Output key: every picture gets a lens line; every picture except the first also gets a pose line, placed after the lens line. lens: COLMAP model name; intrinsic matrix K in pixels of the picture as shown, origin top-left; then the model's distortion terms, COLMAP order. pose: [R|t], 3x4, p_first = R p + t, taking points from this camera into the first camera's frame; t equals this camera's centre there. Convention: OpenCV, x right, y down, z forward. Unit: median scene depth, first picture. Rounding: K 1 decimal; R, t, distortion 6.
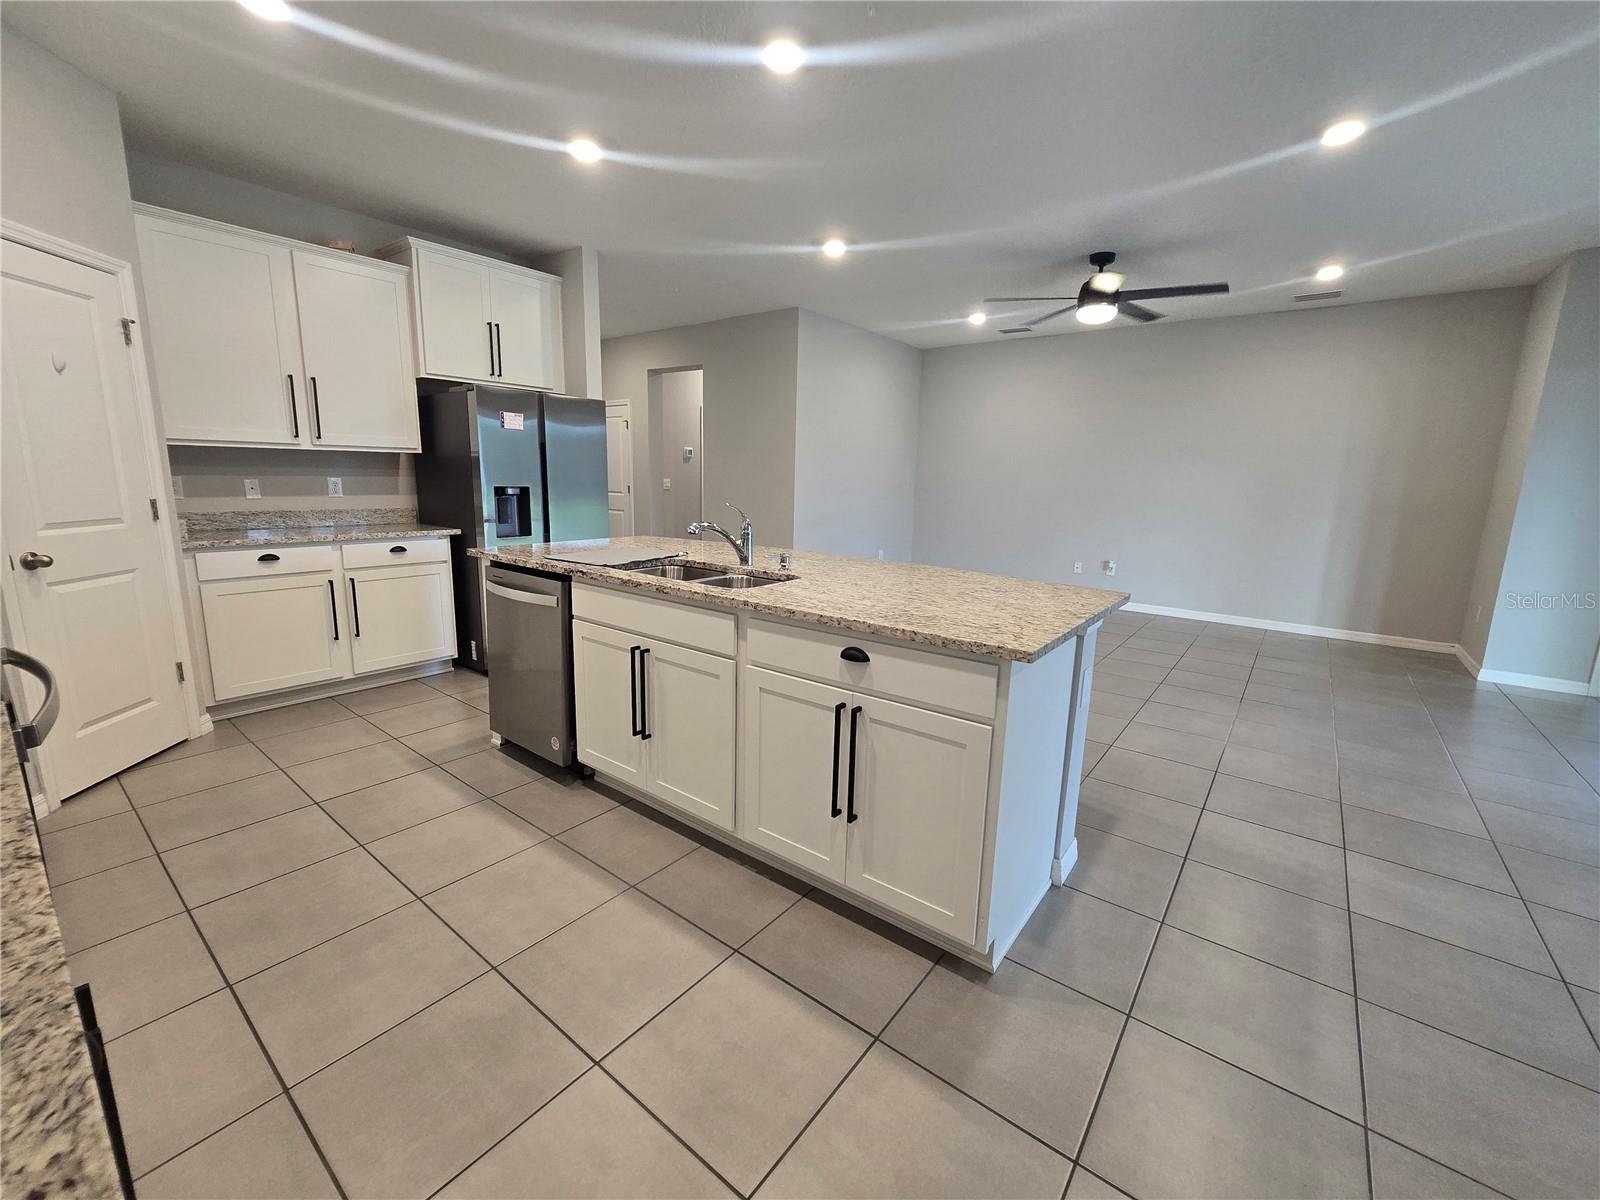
lens RADIAL K [[655.0, 0, 798.7], [0, 655.0, 594.3], [0, 0, 1]] dist [-0.004354, 0.000487]
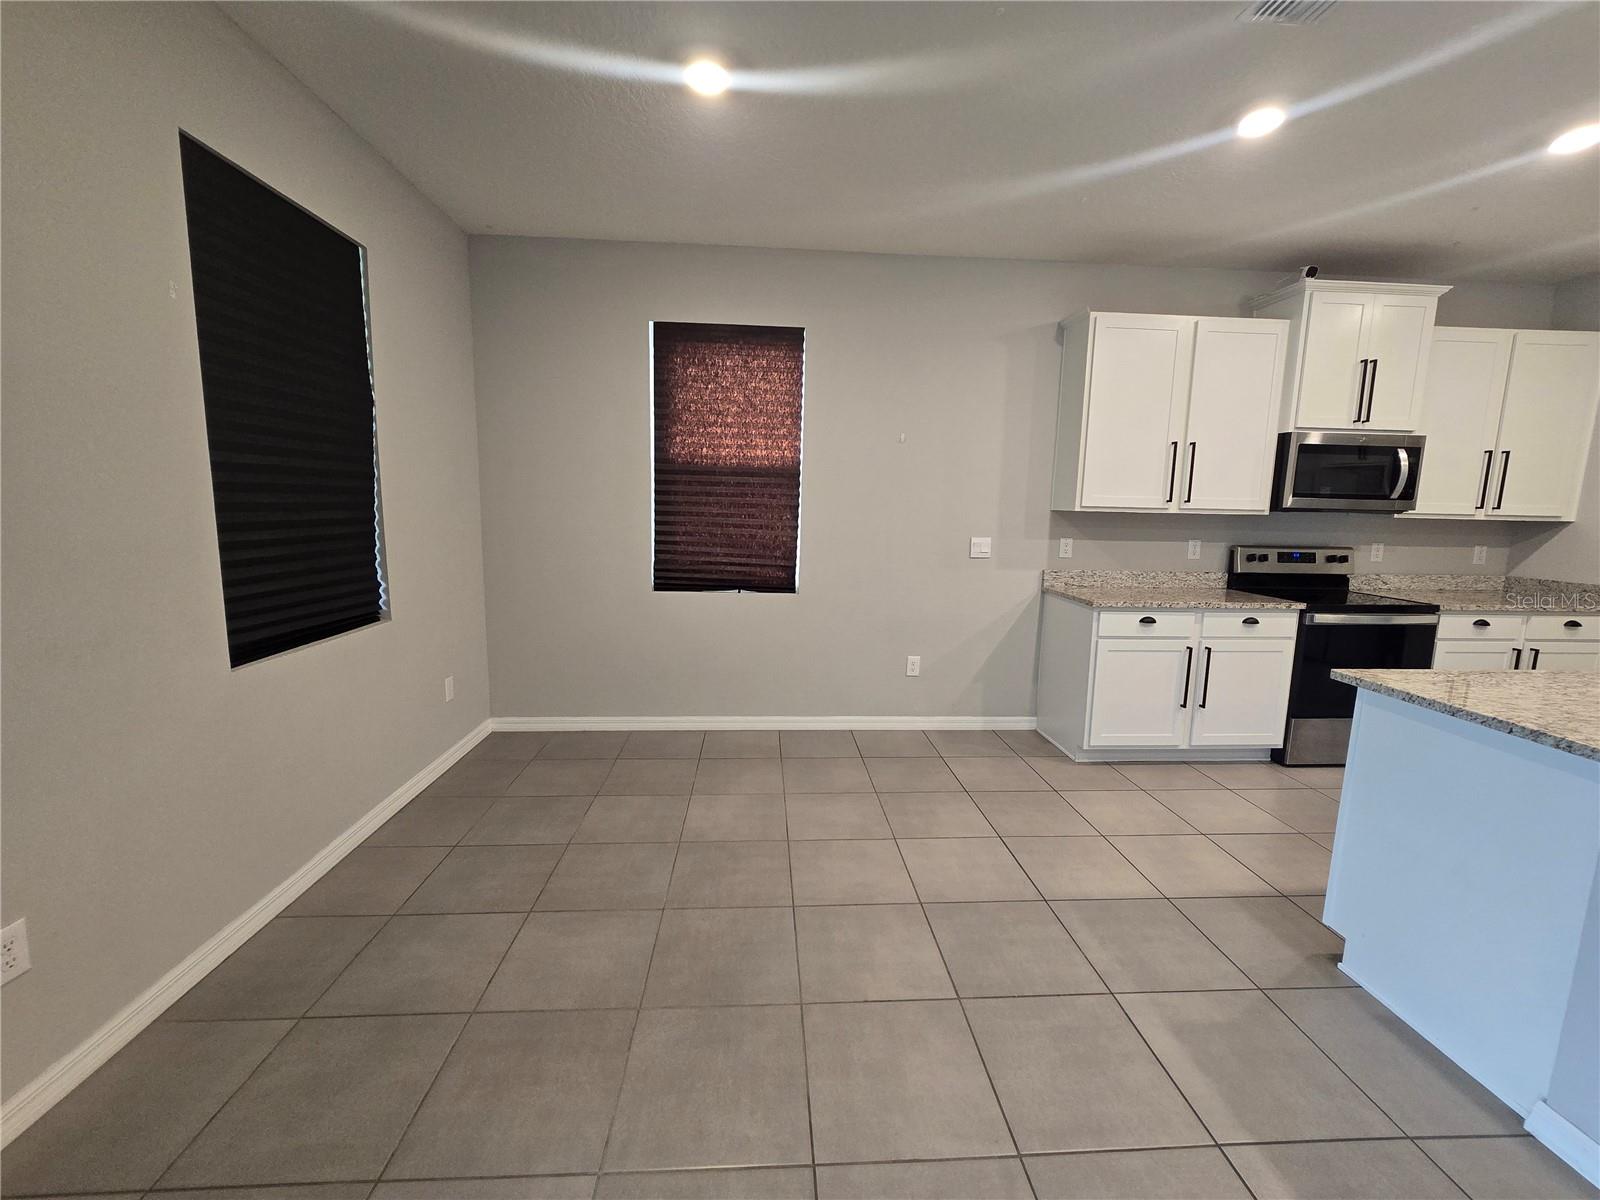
lens RADIAL K [[655.0, 0, 797.7], [0, 655.0, 595.2], [0, 0, 1]] dist [-0.004354, 0.000487]
pose [[-0.751796, 0.054761, -0.657117, 0.797308], [-0.157703, 0.952693, 0.259818, -0.091311], [0.640259, 0.298960, -0.707595, 0.461267]]
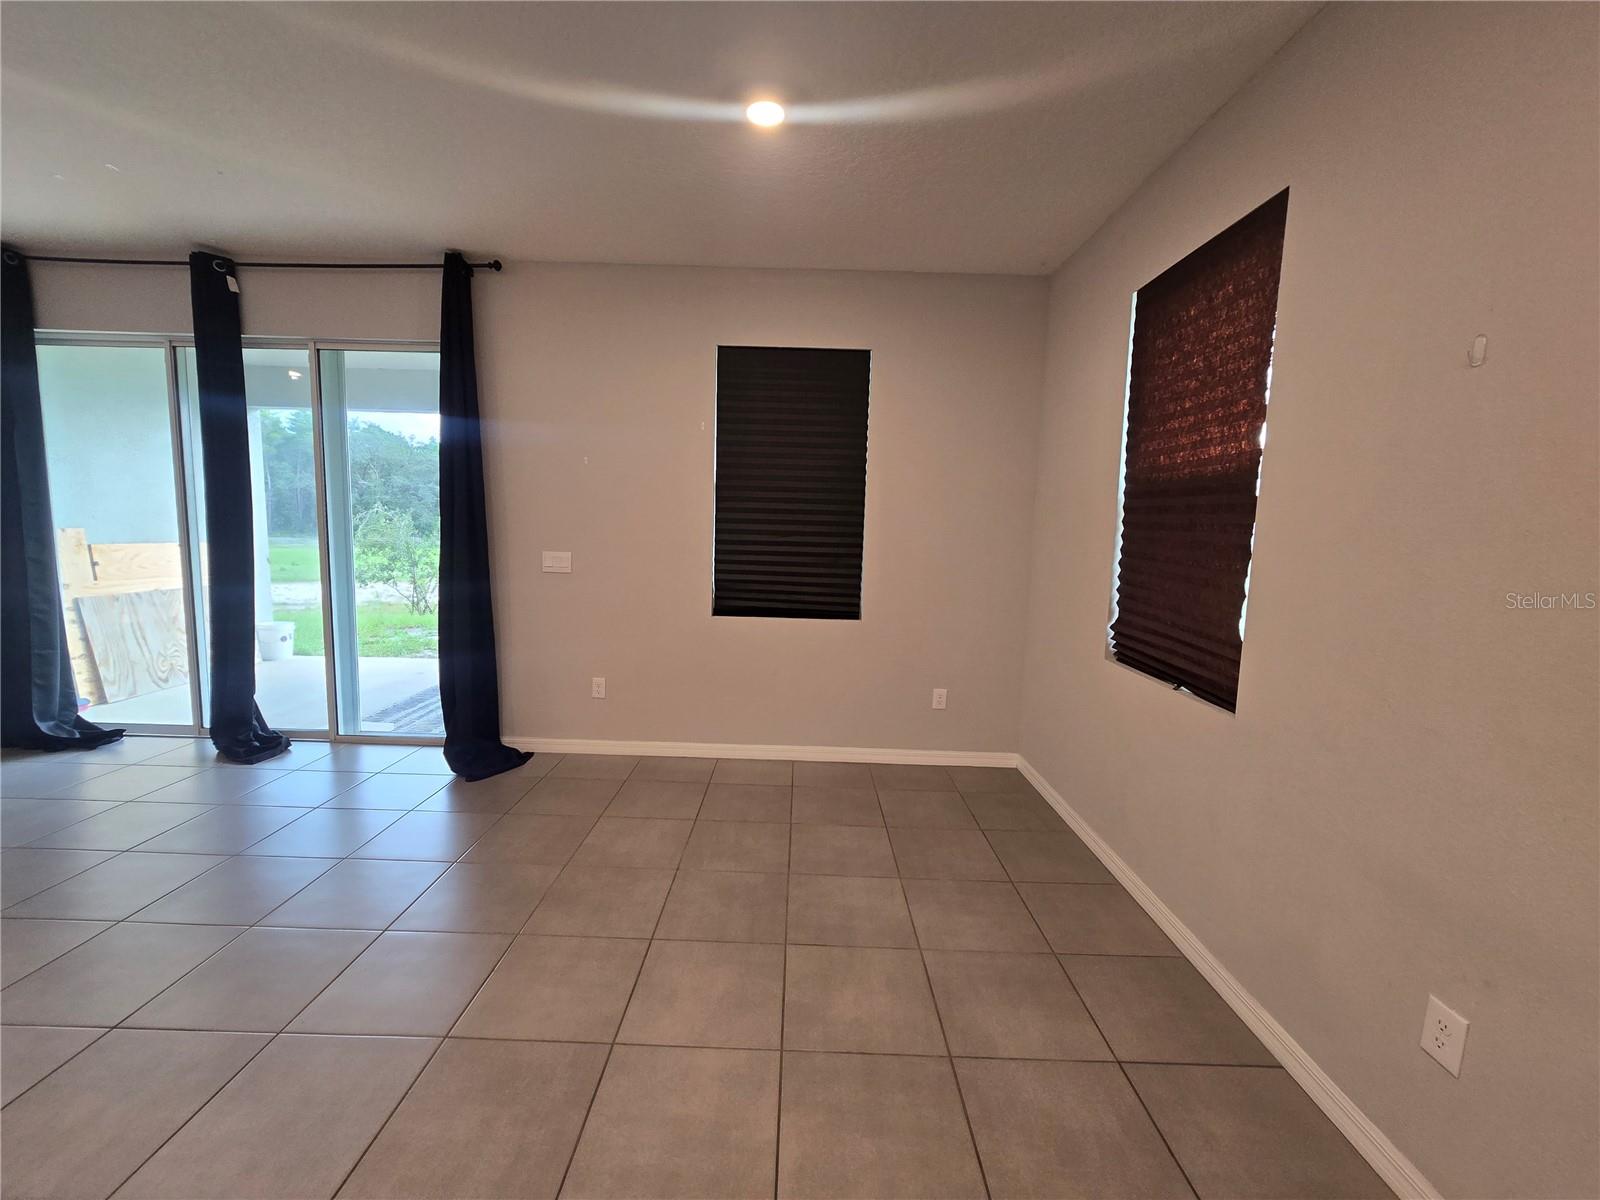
lens RADIAL K [[655.0, 0, 800.1], [0, 655.0, 594.4], [0, 0, 1]] dist [-0.004354, 0.000487]
pose [[-0.610477, -0.126242, 0.781908, -0.072103], [0.102409, 0.966348, 0.235976, -0.079539], [-0.785385, 0.224133, -0.577005, 0.280941]]
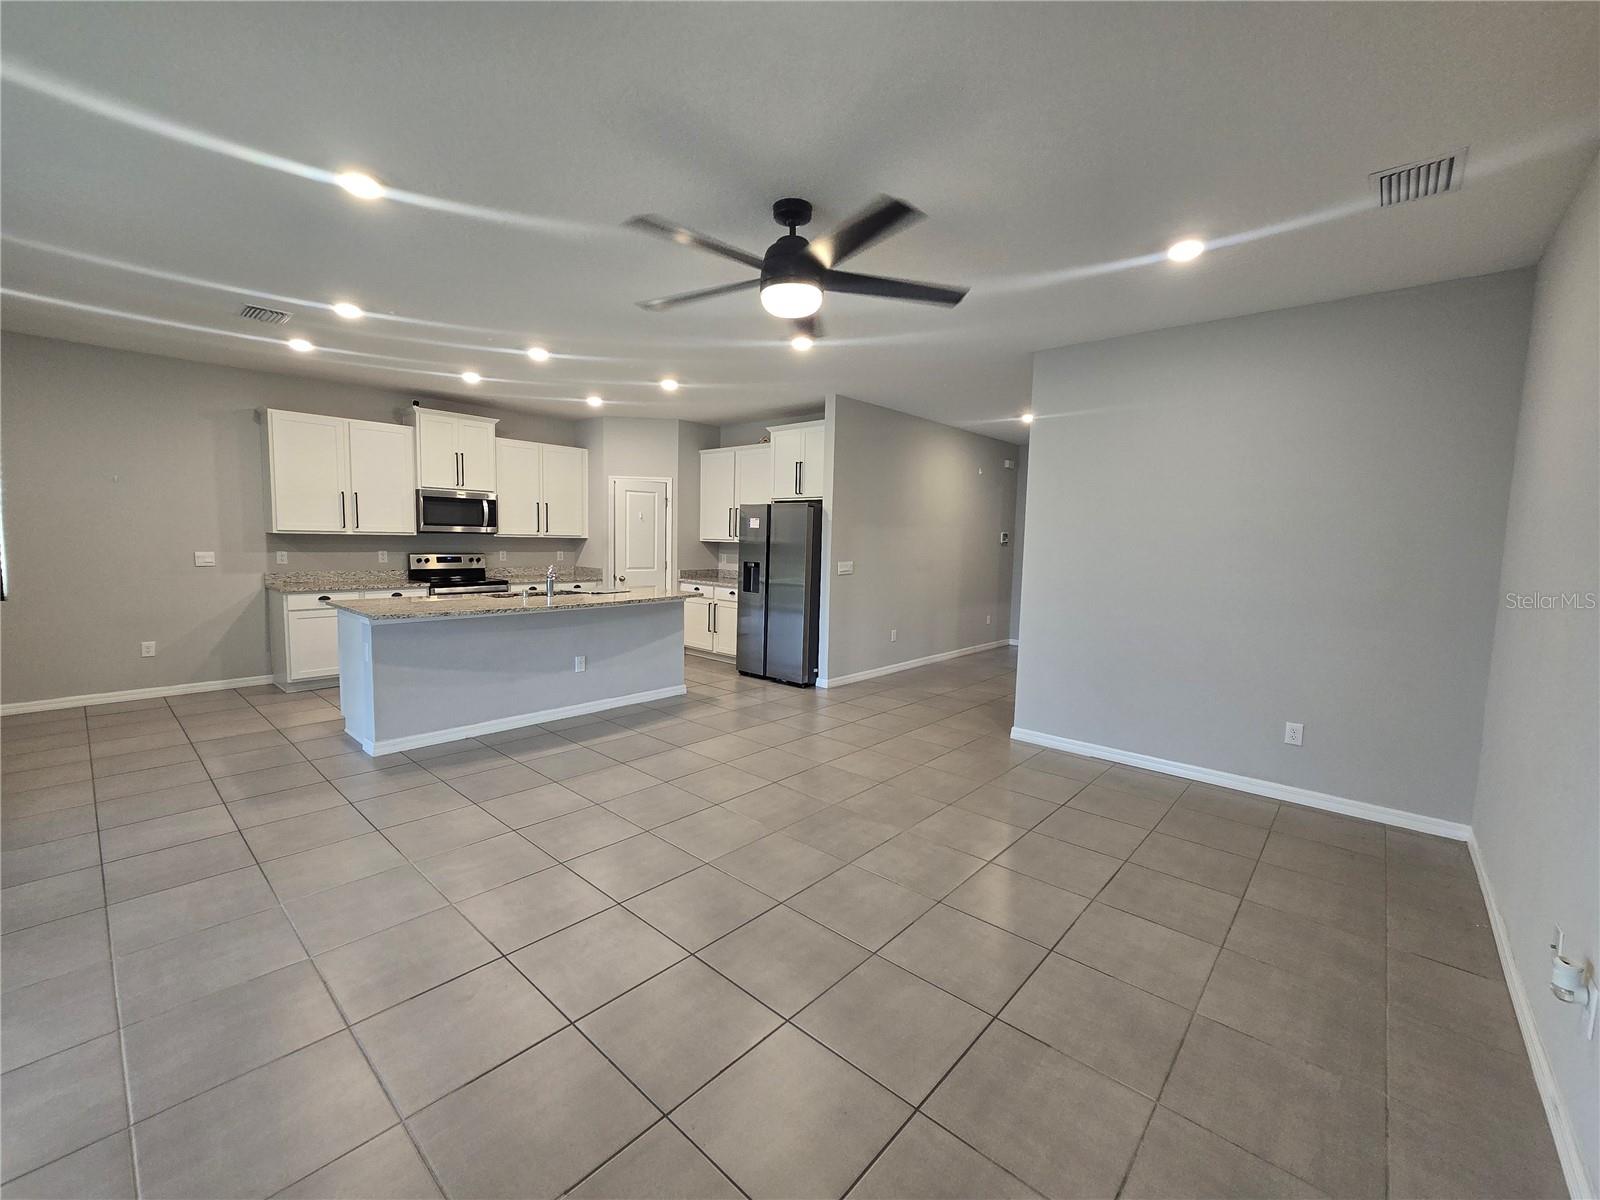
lens RADIAL K [[655.0, 0, 800.5], [0, 655.0, 594.8], [0, 0, 1]] dist [-0.004354, 0.000487]
pose [[-0.066206, 0.060392, -0.995977, 1.267700], [-0.205114, 0.976026, 0.072817, -0.241783], [0.976496, 0.209110, -0.052232, 1.289968]]
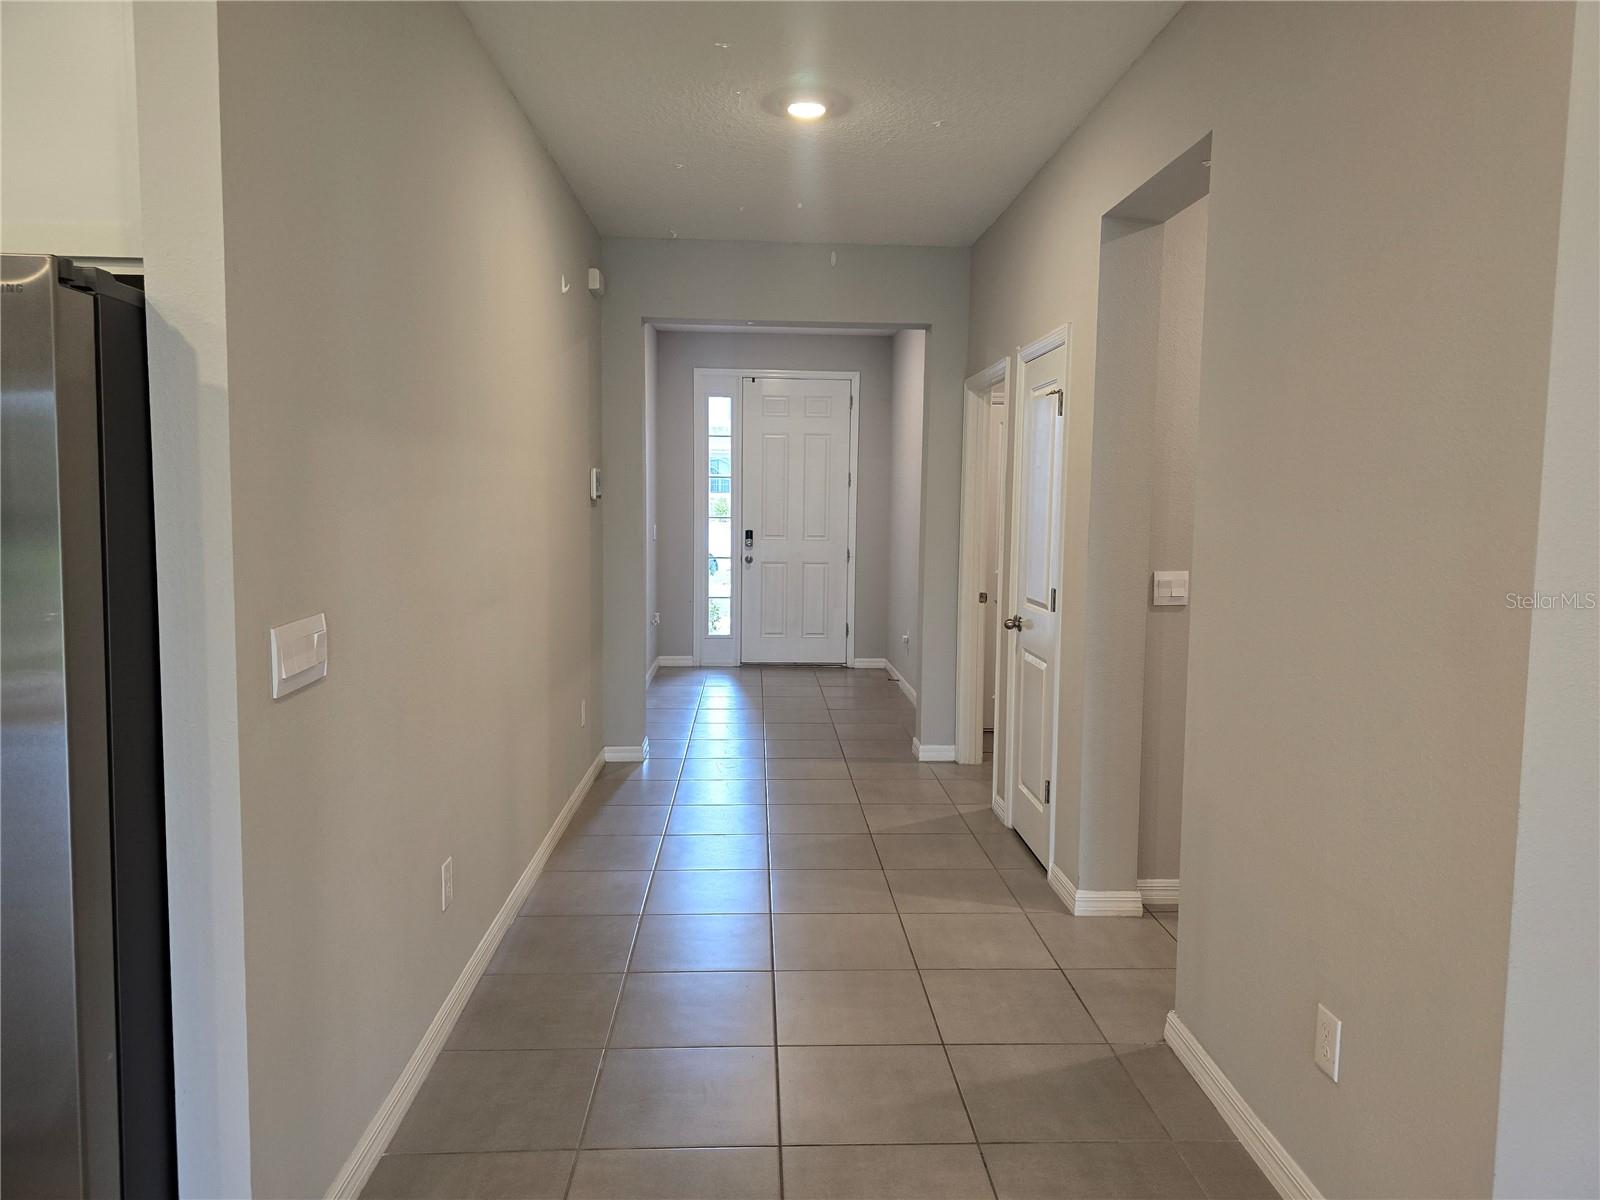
lens RADIAL K [[1066.1, 0, 789.9], [0, 1066.1, 590.9], [0, 0, 1]] dist [0.087391, -0.001560]
pose [[0.640860, 0.049561, -0.766056, 0.127718], [-0.133527, 0.989898, -0.047662, -0.248278], [0.755956, 0.132834, 0.641004, 1.139842]]
